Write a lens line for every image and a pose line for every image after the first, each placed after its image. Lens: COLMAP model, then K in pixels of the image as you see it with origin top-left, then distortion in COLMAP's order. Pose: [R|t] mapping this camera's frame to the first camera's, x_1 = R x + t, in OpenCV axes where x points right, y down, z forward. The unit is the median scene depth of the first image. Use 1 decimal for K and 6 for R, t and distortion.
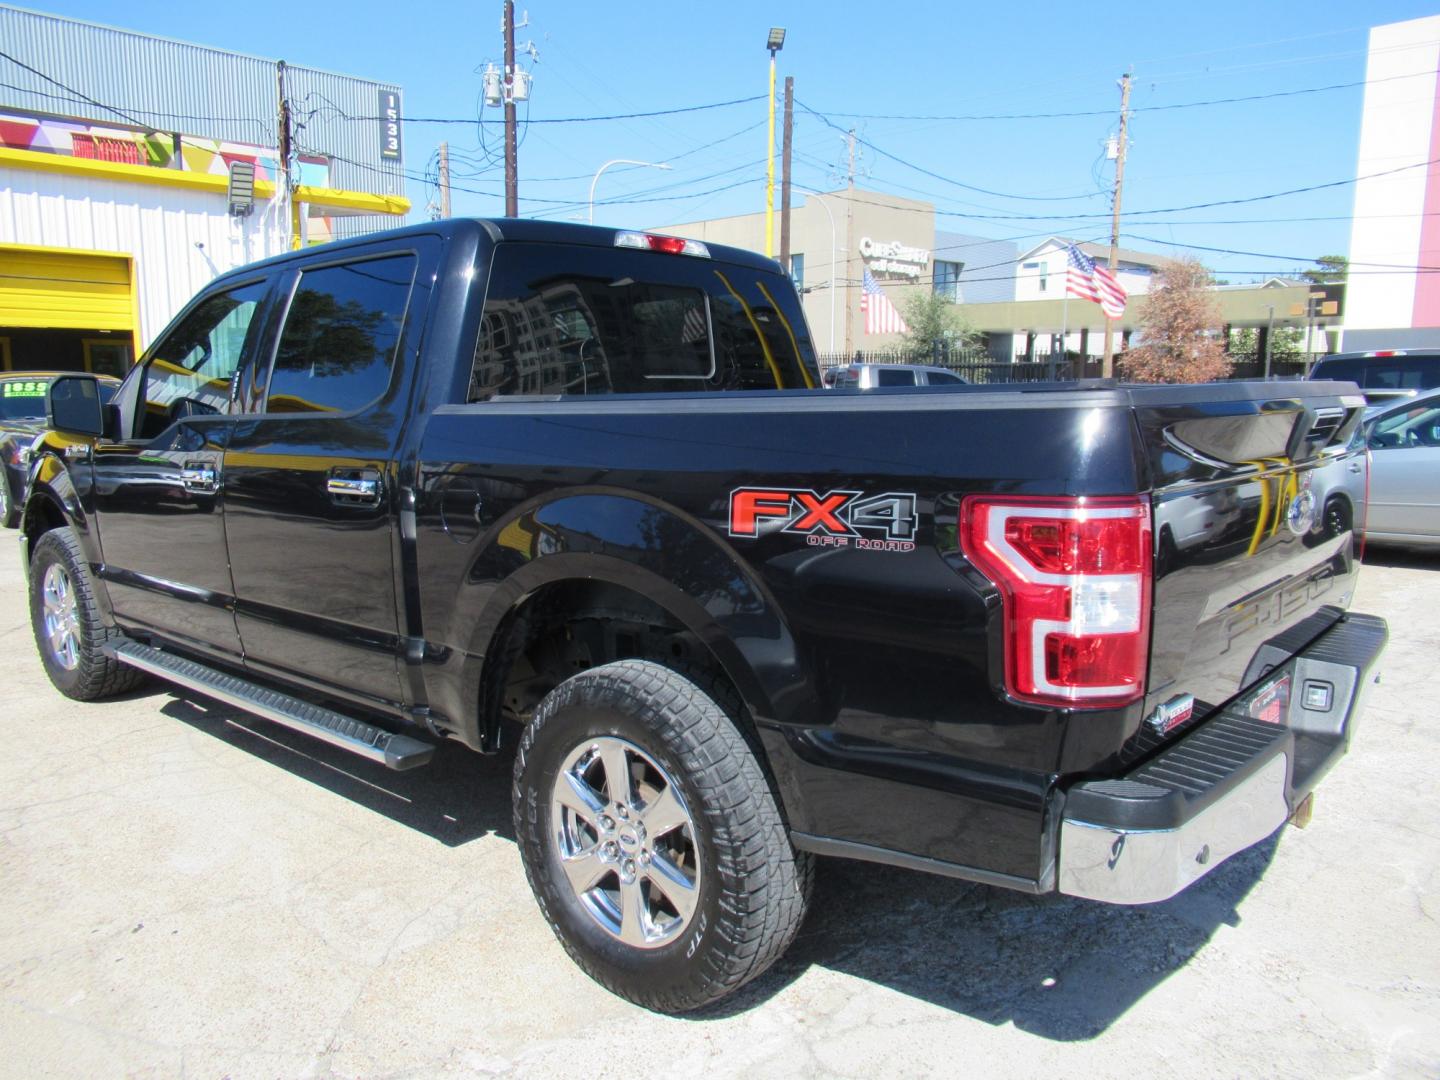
lens RADIAL K [[1068.3, 0, 720.0], [0, 1068.3, 540.0], [0, 0, 1]] dist [0.003711, 0.006051]
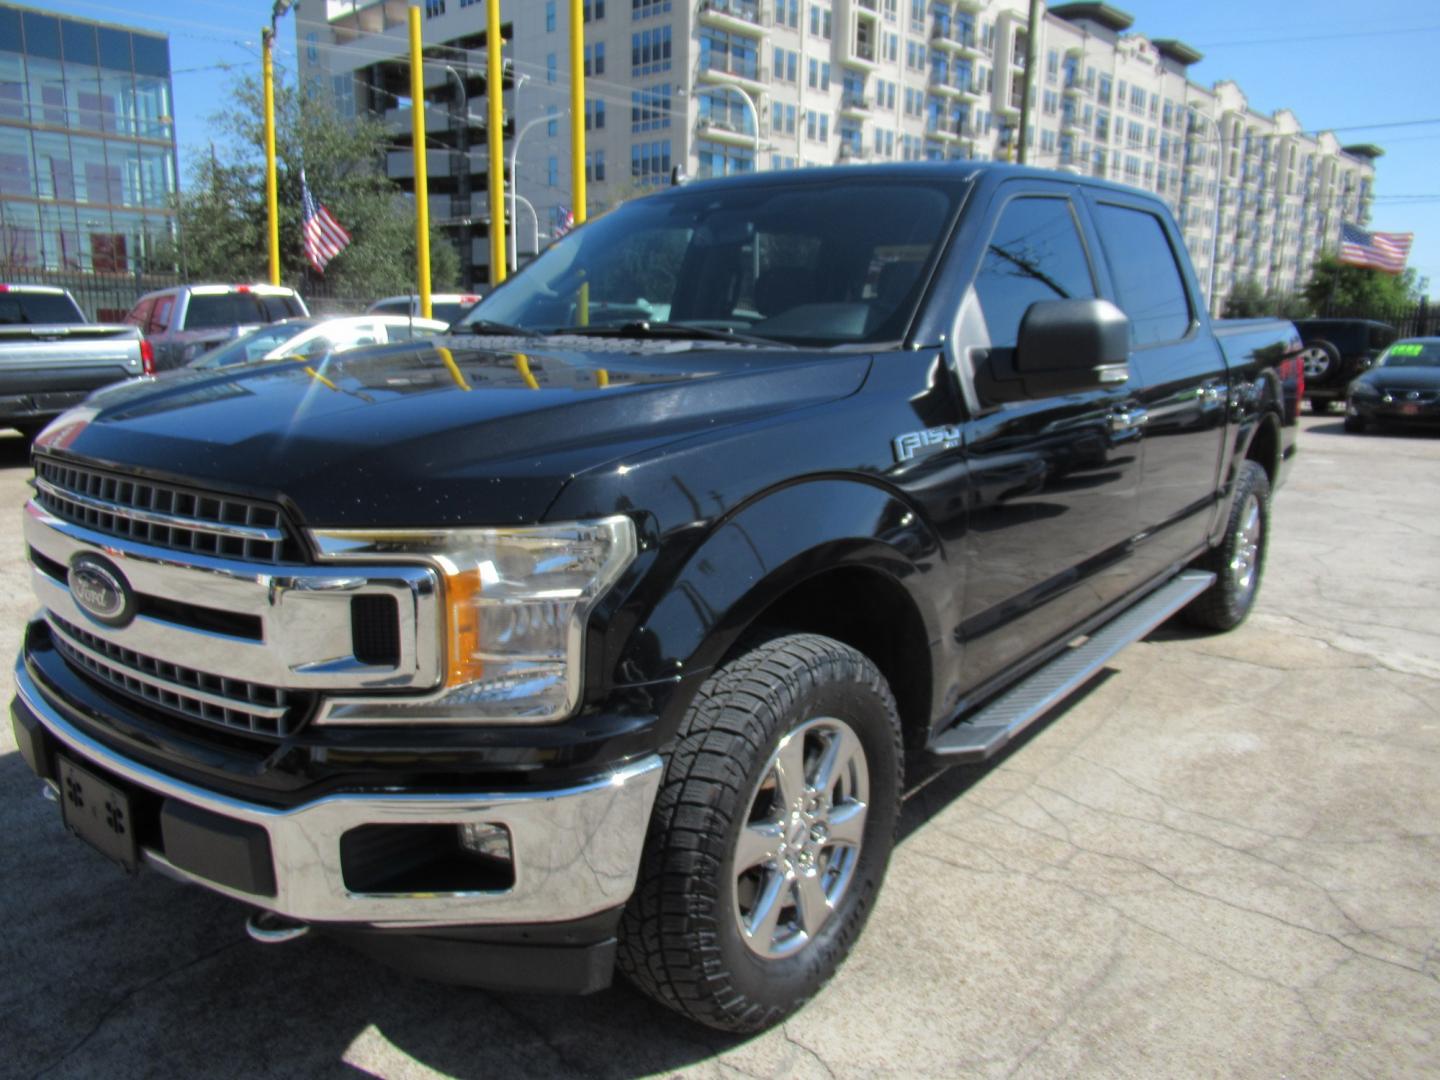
lens RADIAL K [[1066.3, 0, 718.1], [0, 1066.3, 540.2], [0, 0, 1]] dist [0.006744, -0.002480]
pose [[-0.053156, -0.200181, 0.978316, -0.313794], [0.135228, 0.969233, 0.205670, -0.043953], [-0.989388, 0.143228, -0.024450, 0.316744]]
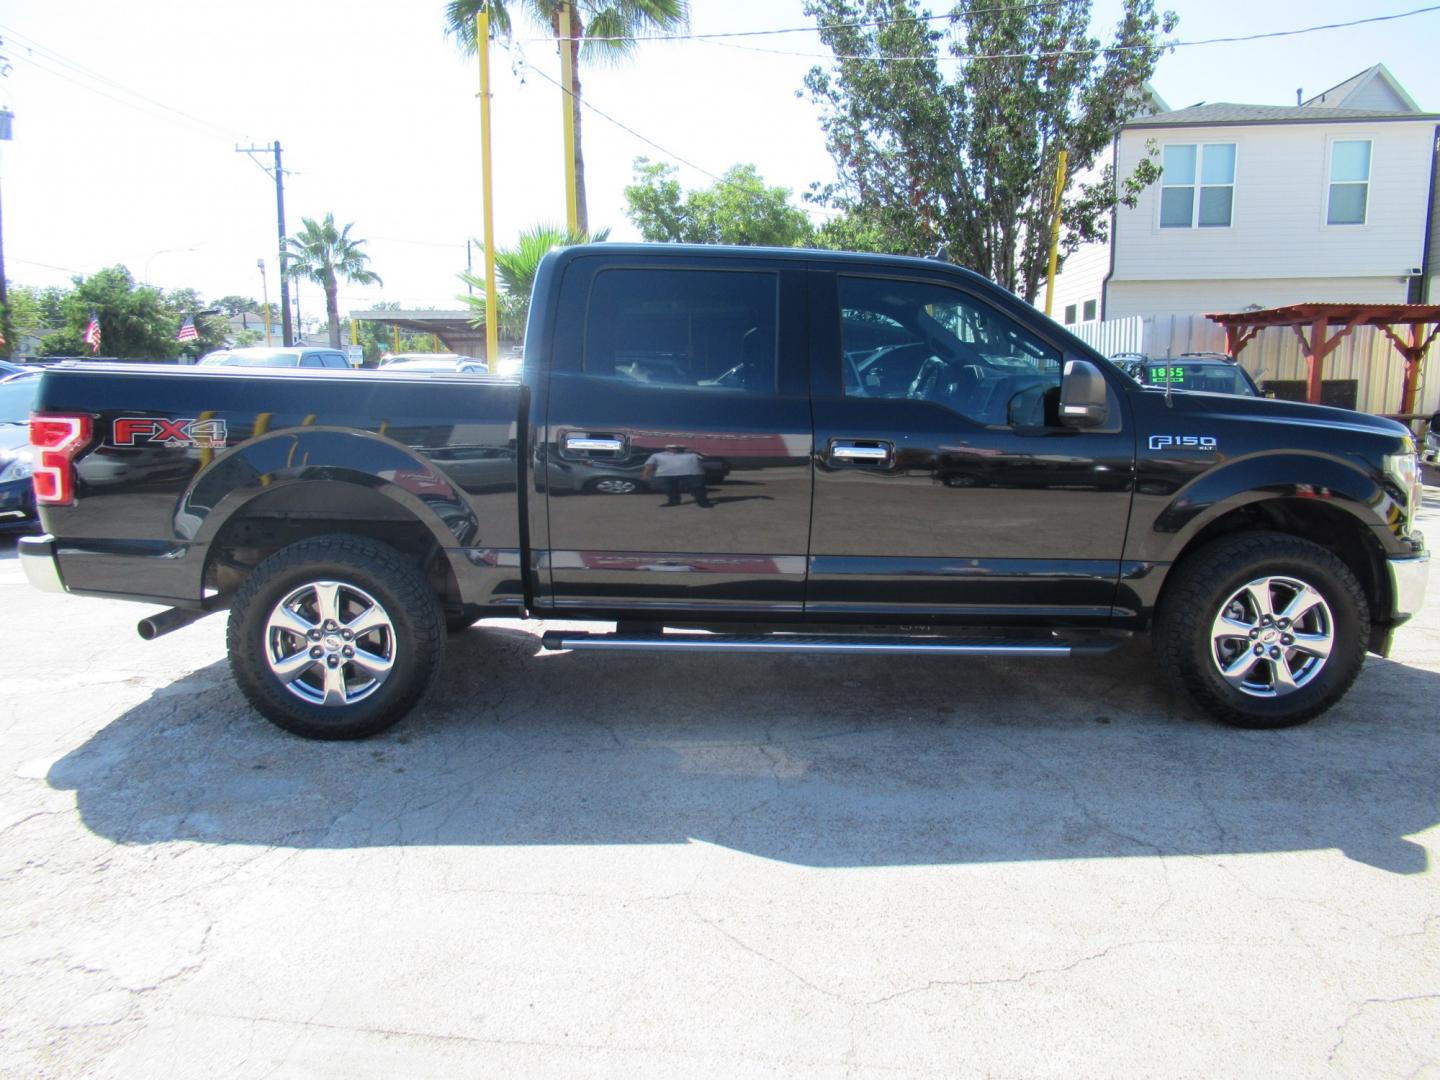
lens RADIAL K [[1066.3, 0, 718.1], [0, 1066.3, 540.2], [0, 0, 1]] dist [0.006744, -0.002480]
pose [[-0.728354, 0.102665, -0.677466, 0.169701], [-0.099830, 0.962262, 0.253153, -0.068020], [0.677889, 0.252017, -0.690618, 0.482232]]
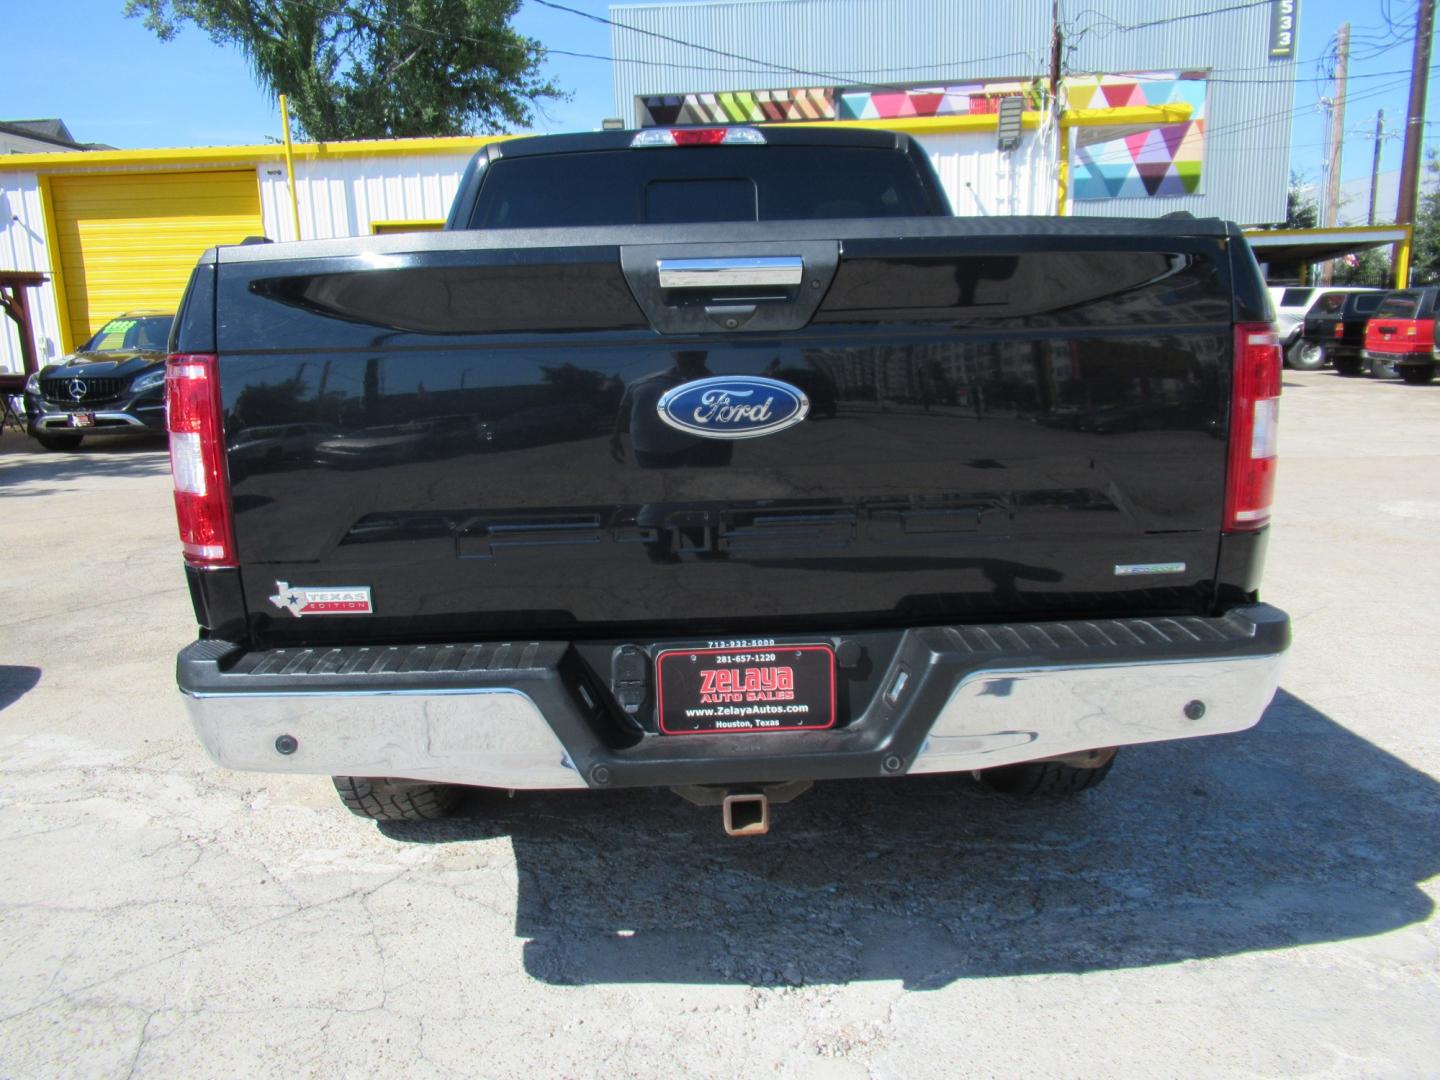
lens RADIAL K [[1066.3, 0, 718.1], [0, 1066.3, 540.2], [0, 0, 1]] dist [0.006744, -0.002480]
pose [[0.682663, 0.118288, -0.721096, 0.156829], [-0.073982, 0.992929, 0.092840, -0.000135], [0.726979, -0.010031, 0.686587, 0.072652]]
